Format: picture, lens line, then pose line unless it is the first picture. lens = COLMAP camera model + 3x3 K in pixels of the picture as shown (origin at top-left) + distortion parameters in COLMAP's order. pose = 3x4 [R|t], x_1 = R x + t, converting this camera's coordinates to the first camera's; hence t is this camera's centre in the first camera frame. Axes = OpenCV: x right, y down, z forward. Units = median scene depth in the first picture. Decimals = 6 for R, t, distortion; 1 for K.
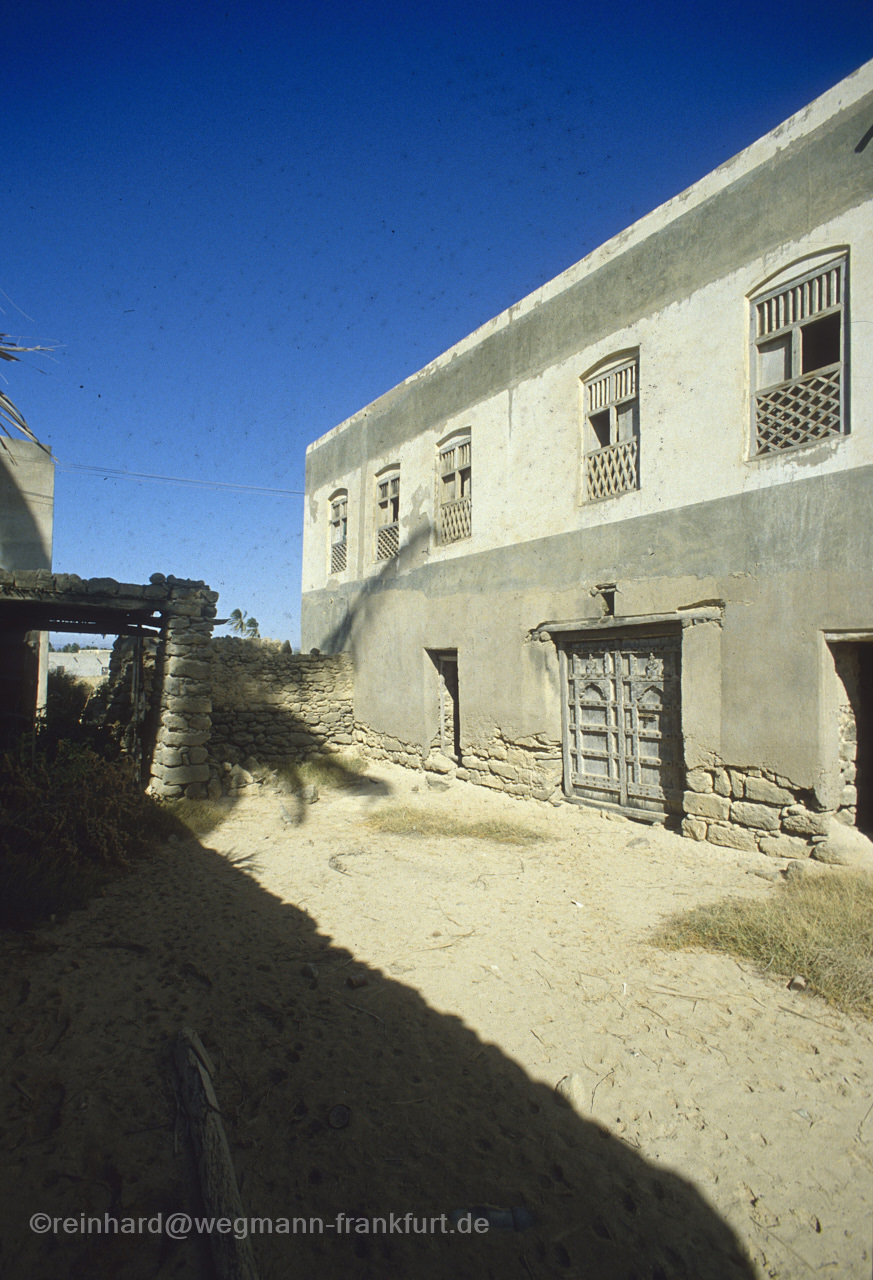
lens RADIAL K [[673.6, 0, 422.7], [0, 673.6, 665.1], [0, 0, 1]] dist [-0.065808, 0.050939]
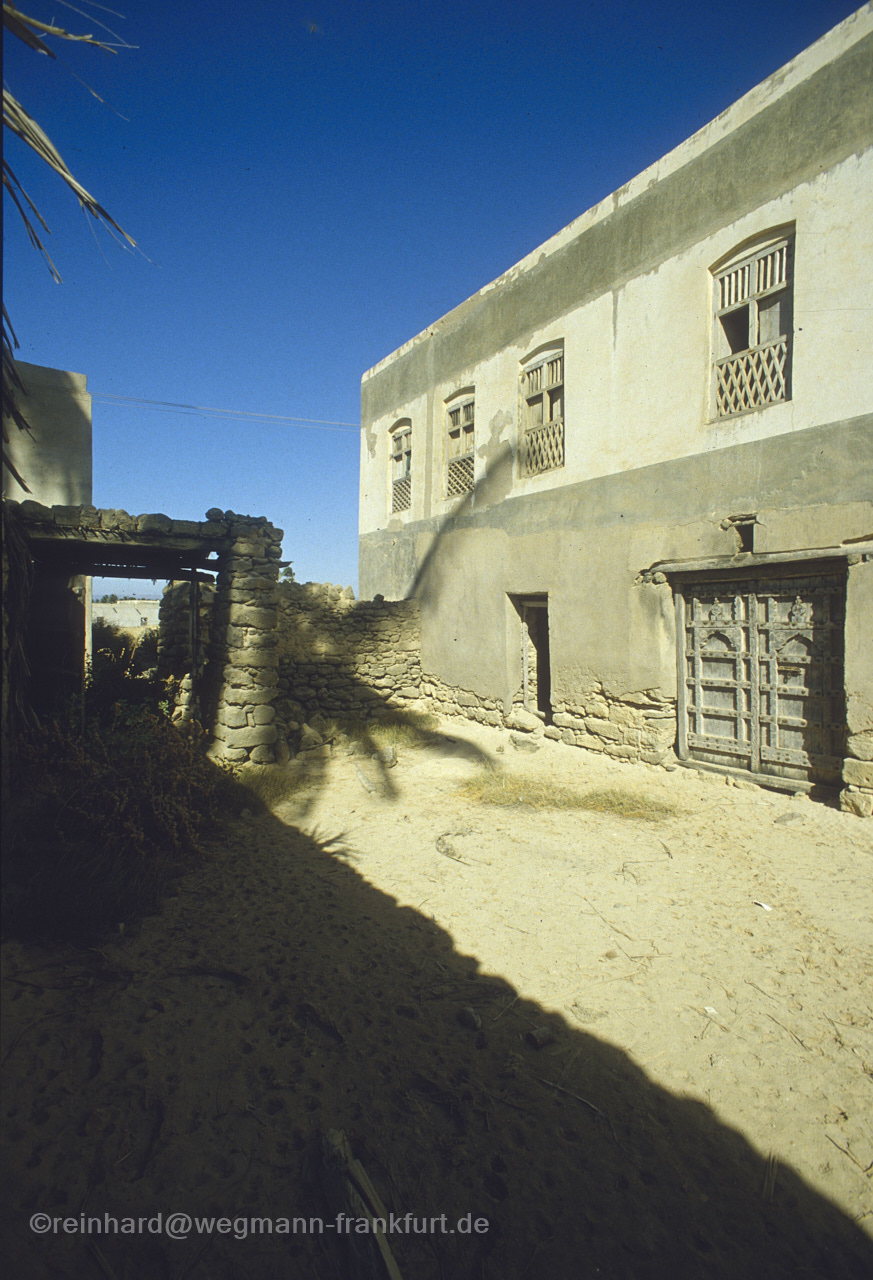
lens RADIAL K [[671.8, 0, 438.5], [0, 671.8, 655.7], [0, 0, 1]] dist [-0.069707, 0.049045]
pose [[0.999637, -0.003927, -0.026648, -0.089446], [0.005602, 0.997992, 0.063087, 0.001997], [0.026346, -0.063214, 0.997652, 0.136888]]
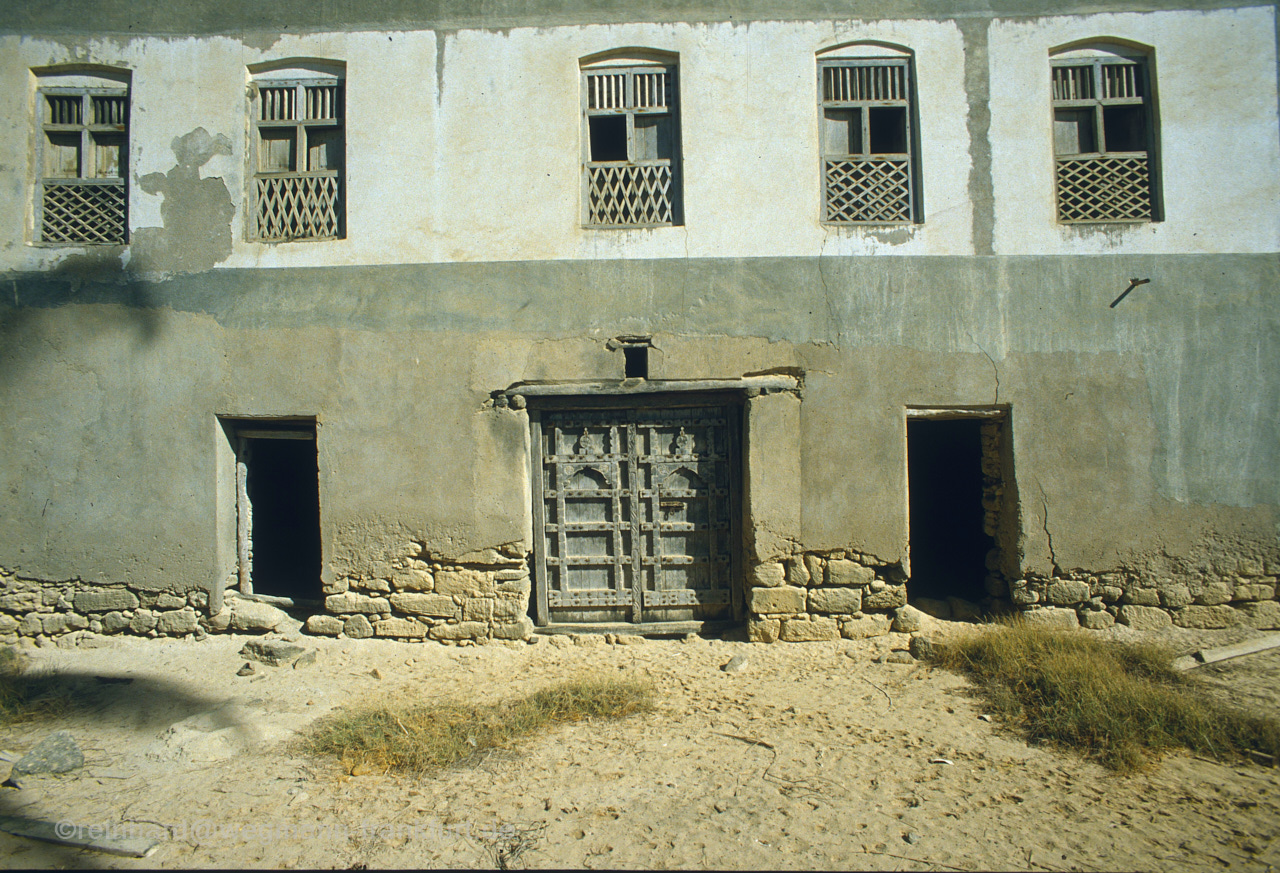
lens RADIAL K [[698.1, 0, 669.7], [0, 698.1, 441.6], [0, 0, 1]] dist [-0.072947, 0.050401]
pose [[0.565309, 0.011443, 0.824800, -0.353700], [0.008555, 0.999769, -0.019734, 0.015153], [-0.824835, 0.018212, 0.565081, 0.506870]]
